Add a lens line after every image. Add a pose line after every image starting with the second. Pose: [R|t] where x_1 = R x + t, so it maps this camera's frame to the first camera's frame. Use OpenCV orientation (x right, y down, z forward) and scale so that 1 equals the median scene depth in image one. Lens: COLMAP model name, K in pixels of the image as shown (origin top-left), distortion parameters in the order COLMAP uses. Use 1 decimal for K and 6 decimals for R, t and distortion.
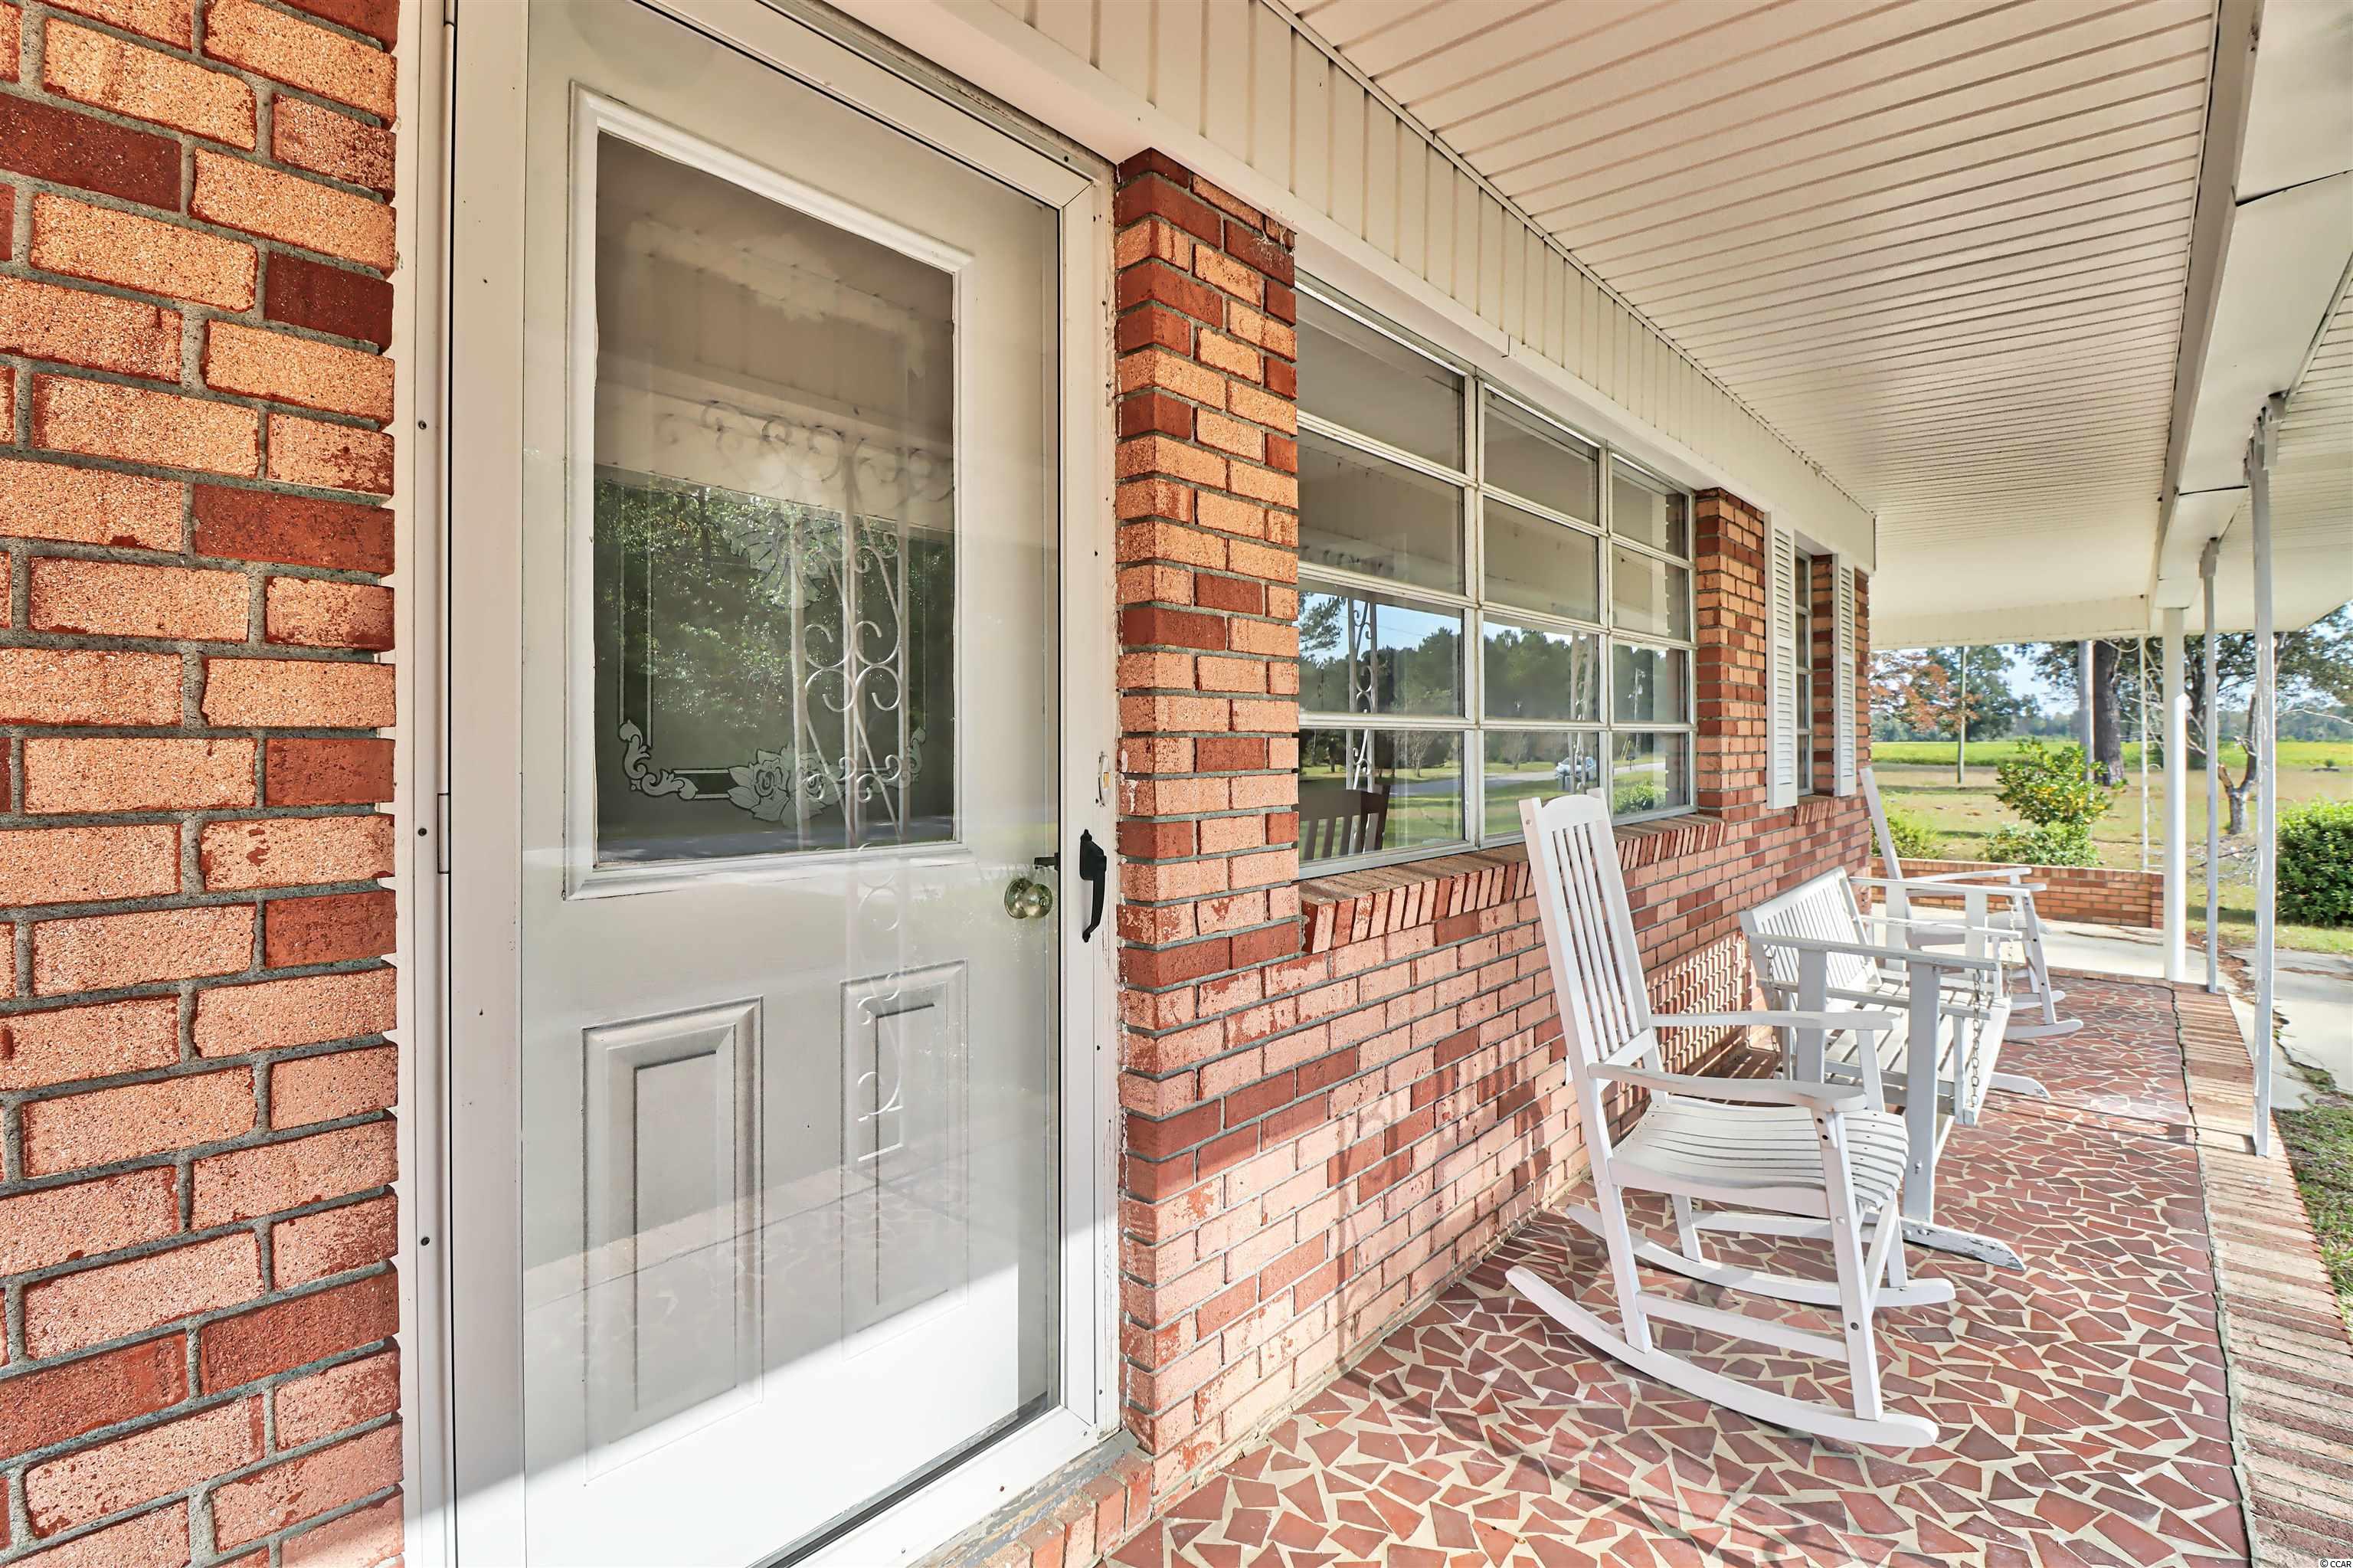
lens RADIAL K [[1088.2, 0, 1167.9], [0, 1088.2, 746.3], [0, 0, 1]] dist [0.002356, -0.014372]
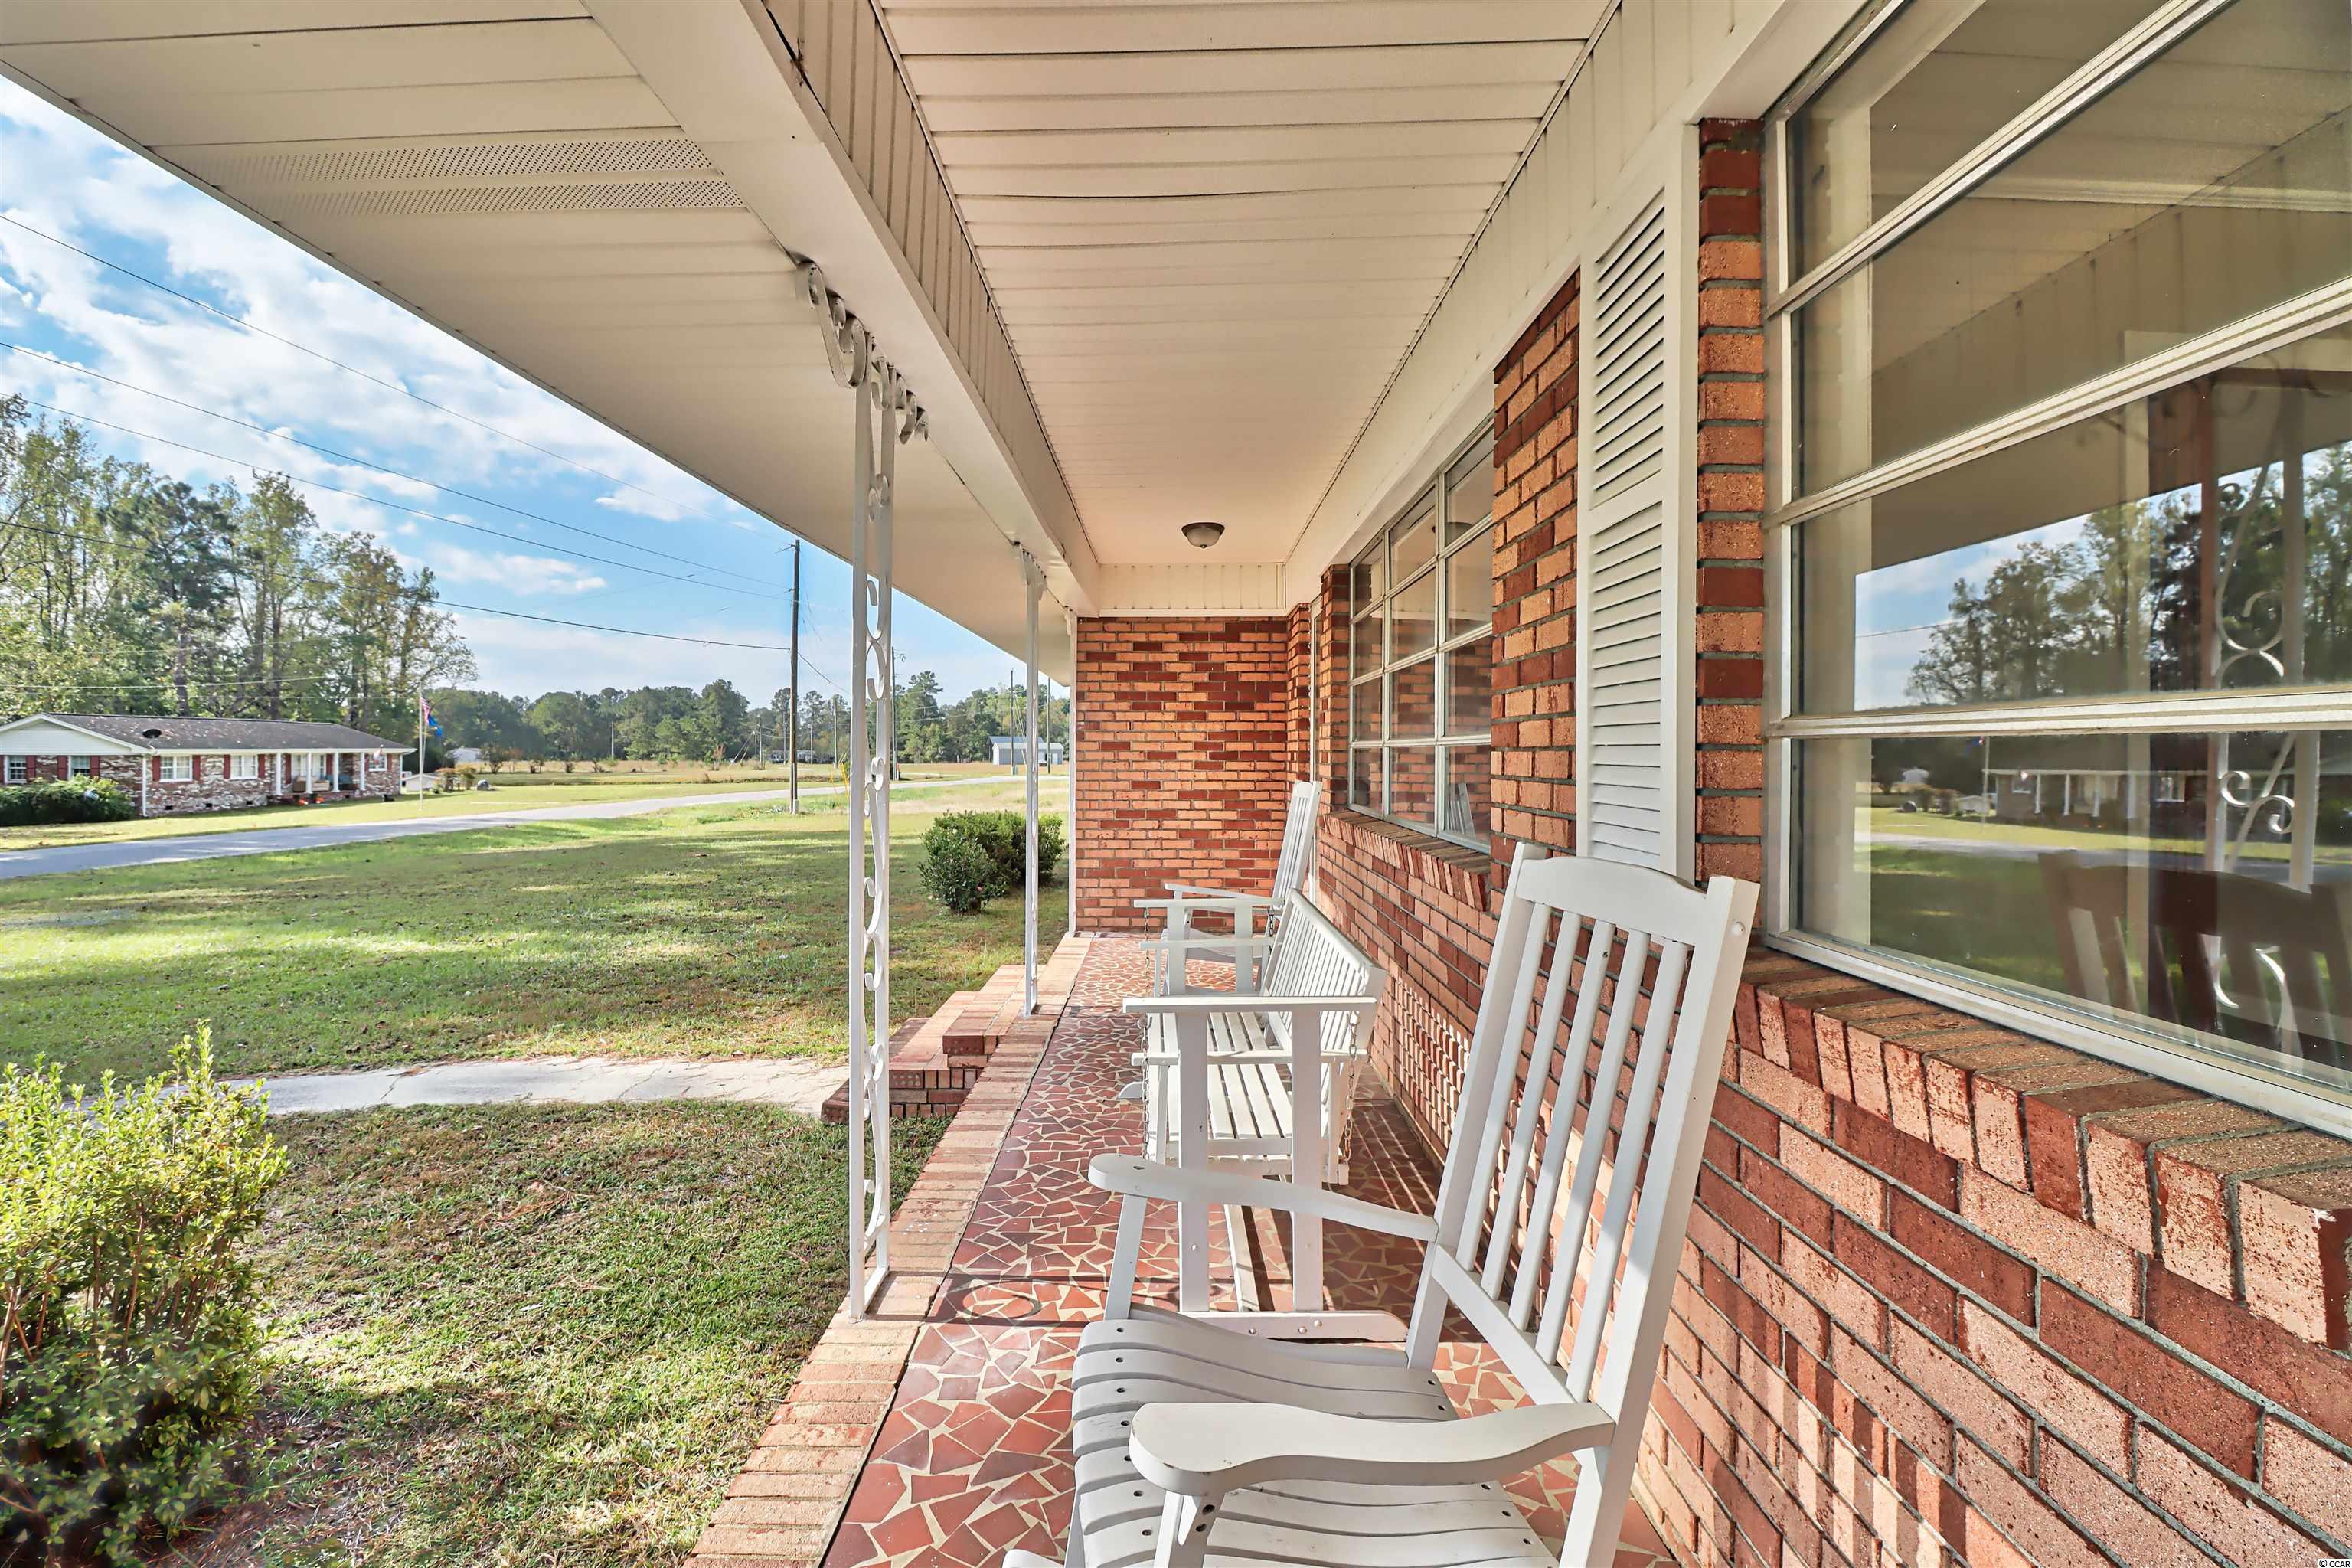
lens RADIAL K [[1087.7, 0, 1167.4], [0, 1087.7, 746.4], [0, 0, 1]] dist [0.002356, -0.014372]
pose [[-0.751515, -0.003007, -0.659709, 1.556088], [-0.003374, 0.999994, -0.000714, -0.013854], [0.659708, 0.001689, -0.751520, 1.946438]]
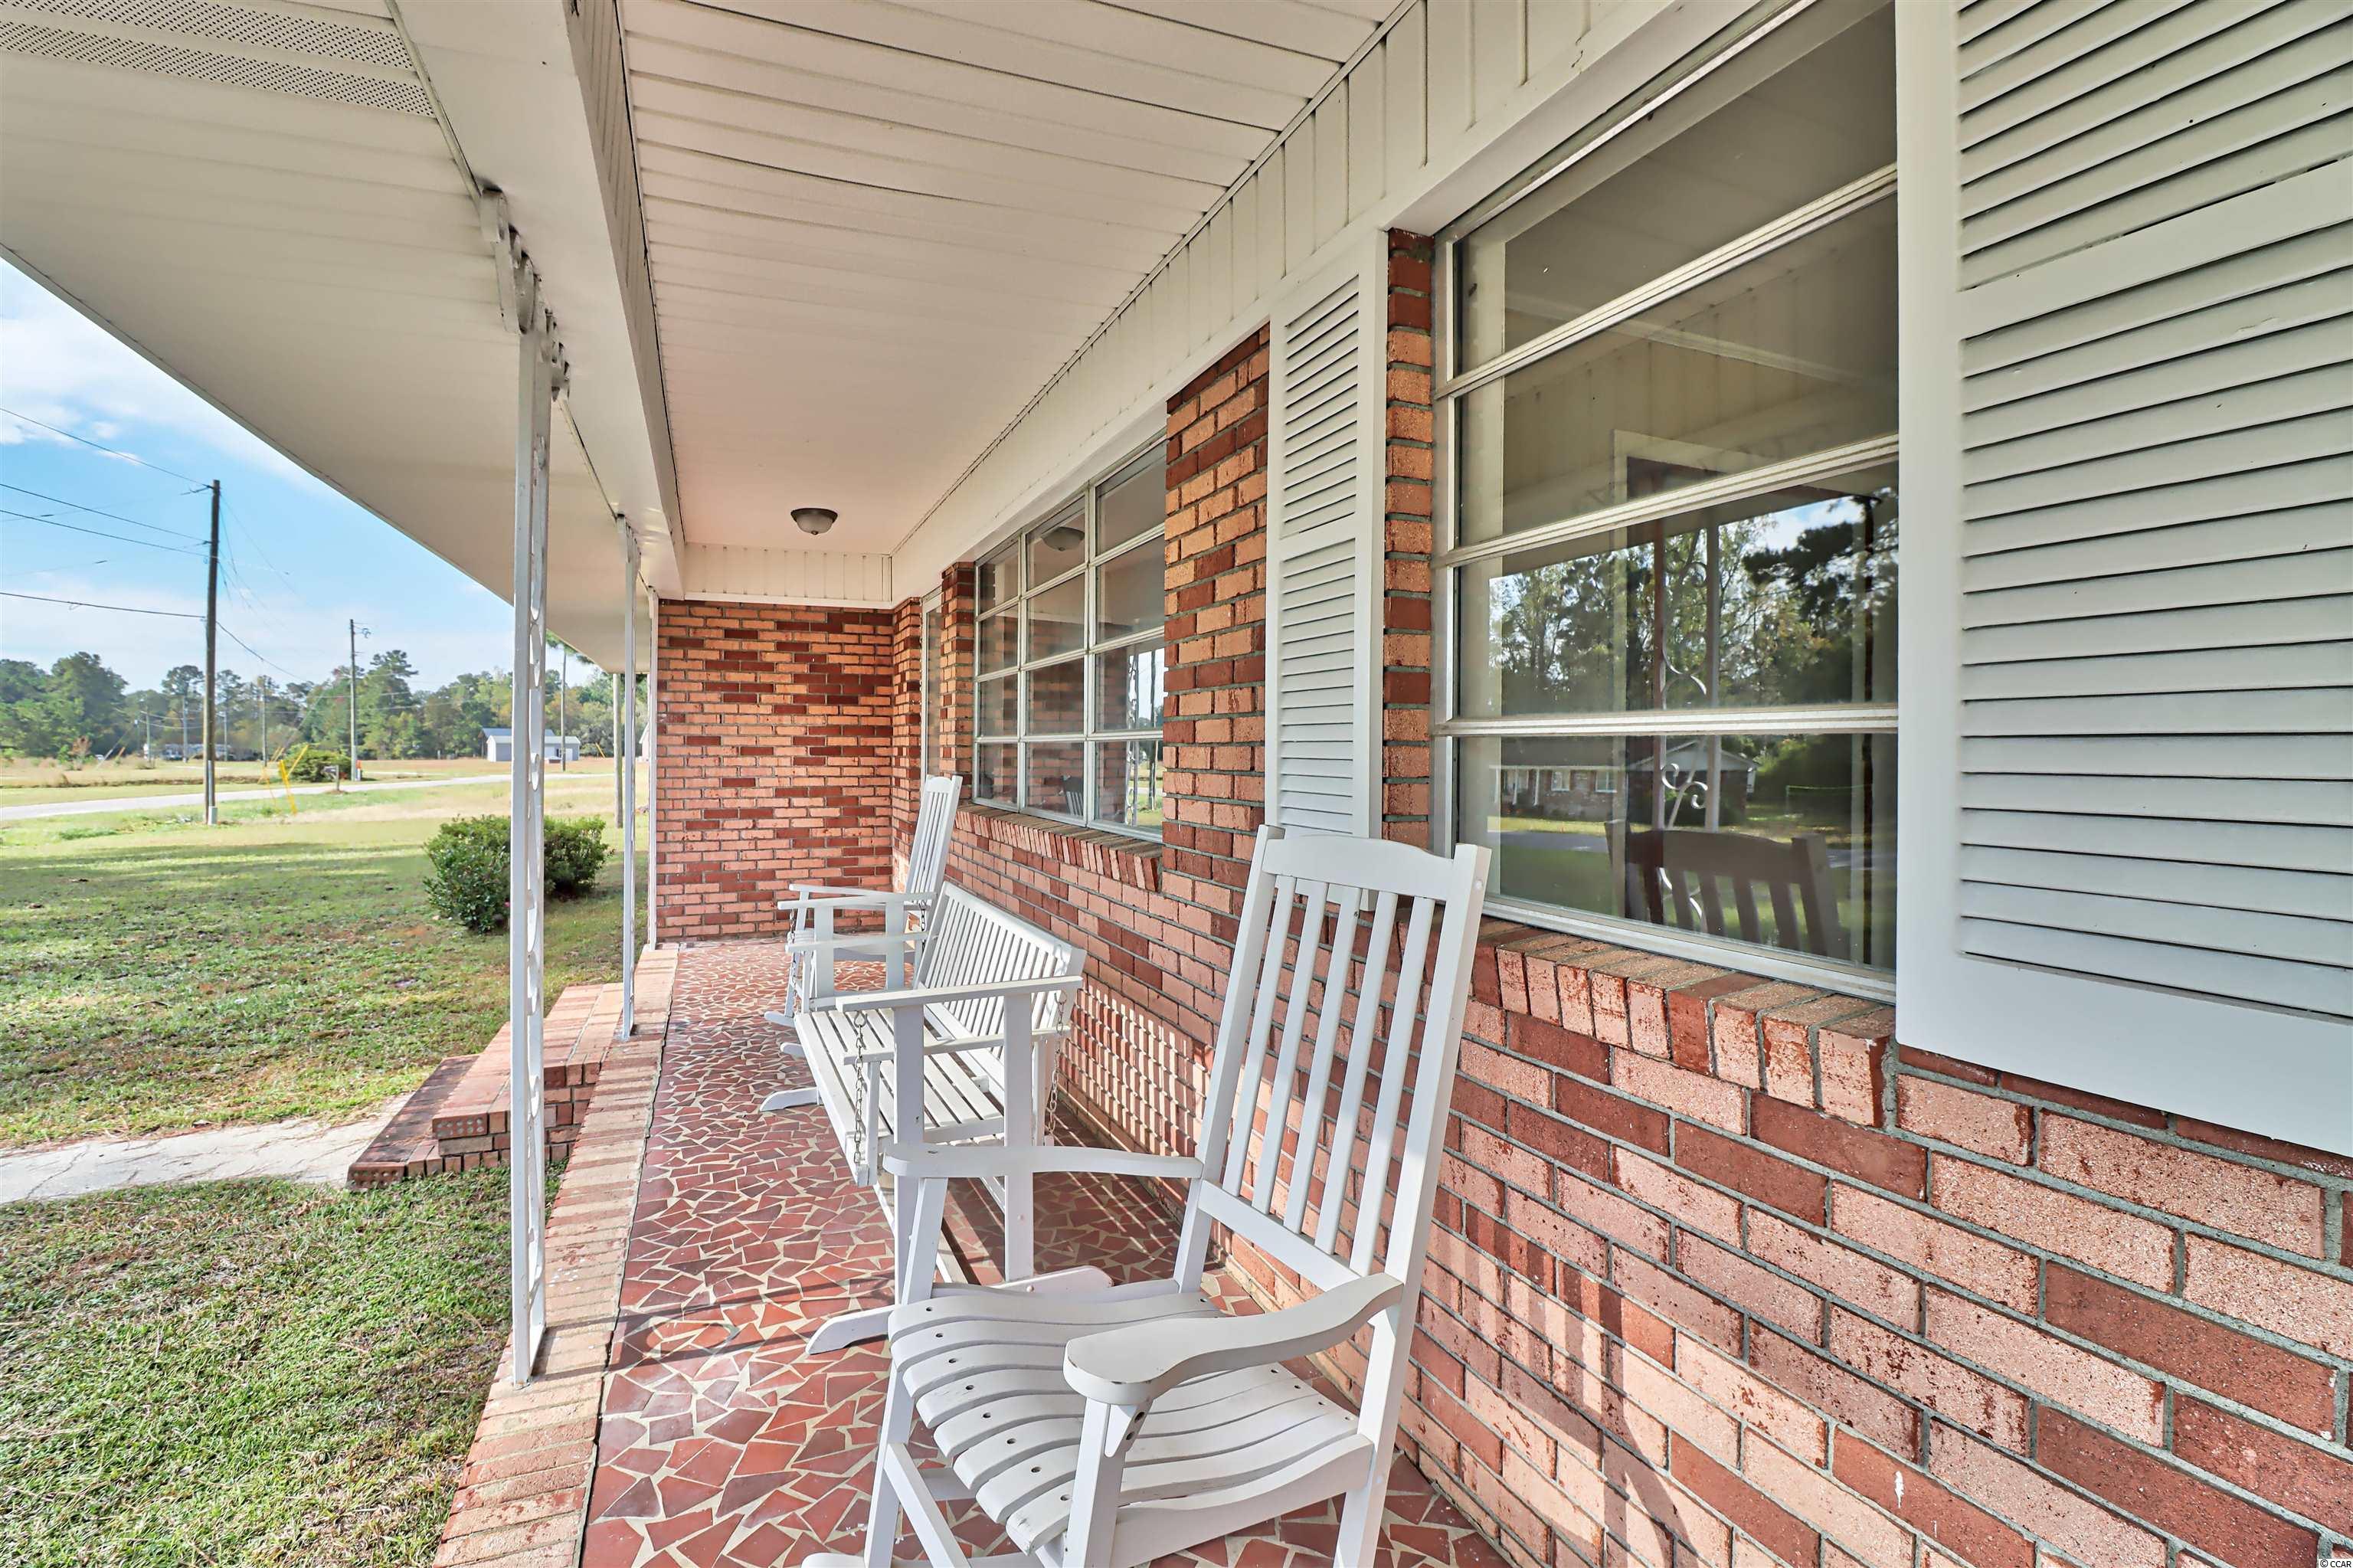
lens RADIAL K [[1088.2, 0, 1167.9], [0, 1088.2, 746.3], [0, 0, 1]] dist [0.002356, -0.014372]
pose [[-0.432793, -0.000330, -0.901493, 1.659300], [-0.005420, 0.999983, 0.002235, -0.013750], [0.901477, 0.005853, -0.432787, 1.878056]]
